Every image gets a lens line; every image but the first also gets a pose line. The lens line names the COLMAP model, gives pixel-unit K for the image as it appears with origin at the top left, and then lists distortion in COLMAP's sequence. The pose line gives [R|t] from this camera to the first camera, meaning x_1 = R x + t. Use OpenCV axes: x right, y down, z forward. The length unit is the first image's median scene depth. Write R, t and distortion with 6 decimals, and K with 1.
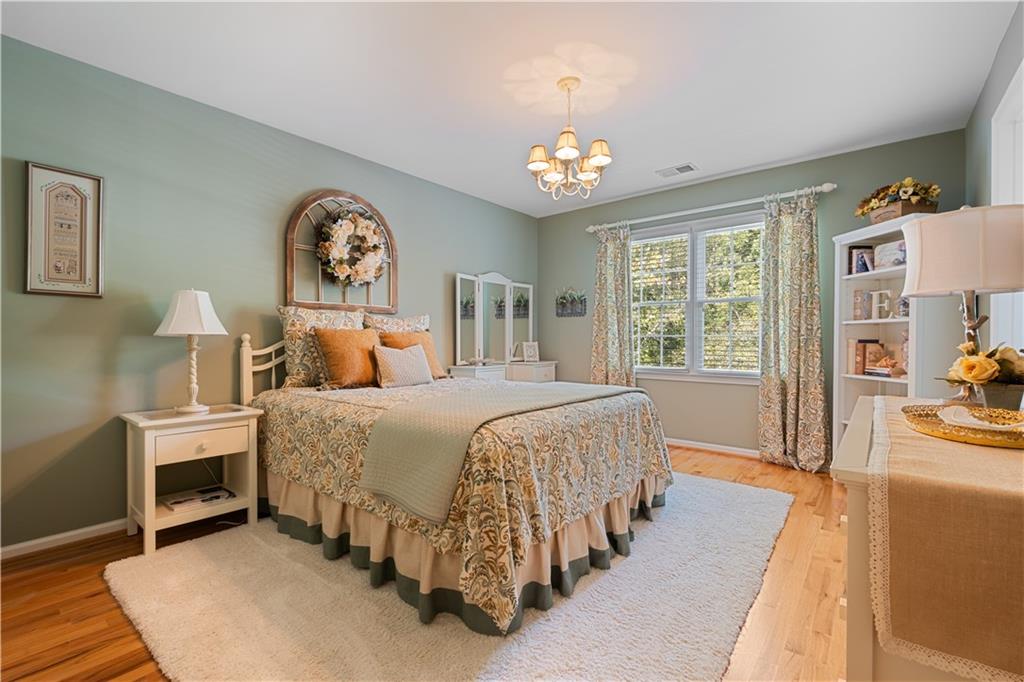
lens RADIAL K [[461.0, 0, 510.3], [0, 461.0, 341.5], [0, 0, 1]] dist [-0.005460, 0.000611]
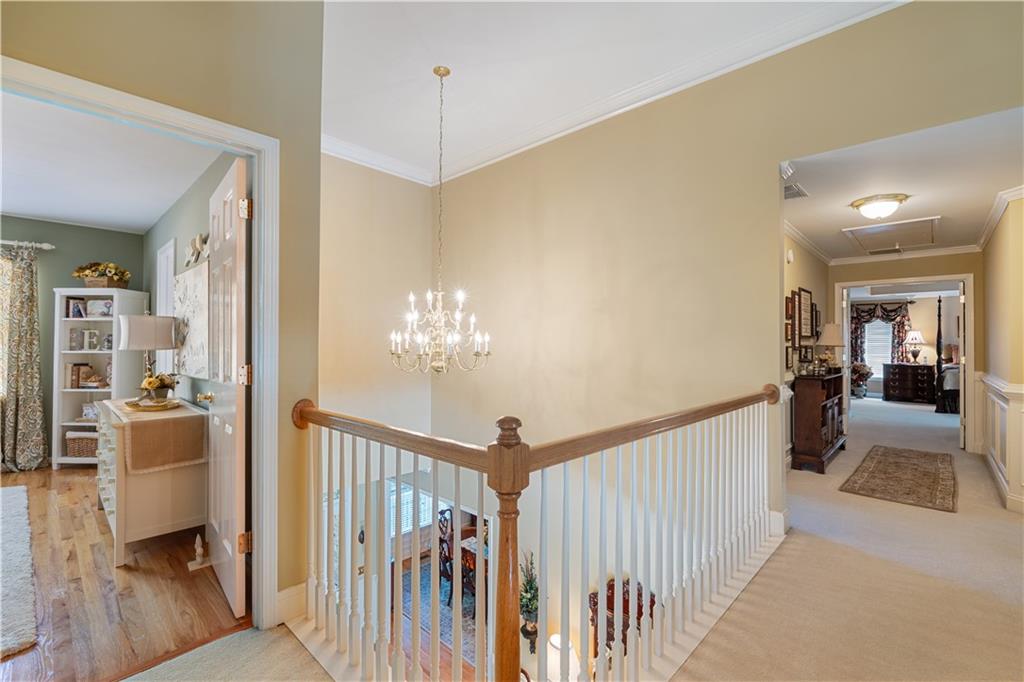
lens RADIAL K [[461.0, 0, 510.3], [0, 461.0, 341.5], [0, 0, 1]] dist [-0.005460, 0.000611]
pose [[0.102787, 0.008460, 0.994667, -0.507078], [0.003972, 0.999952, -0.008916, -0.055374], [-0.994695, 0.004867, 0.102749, -0.476753]]
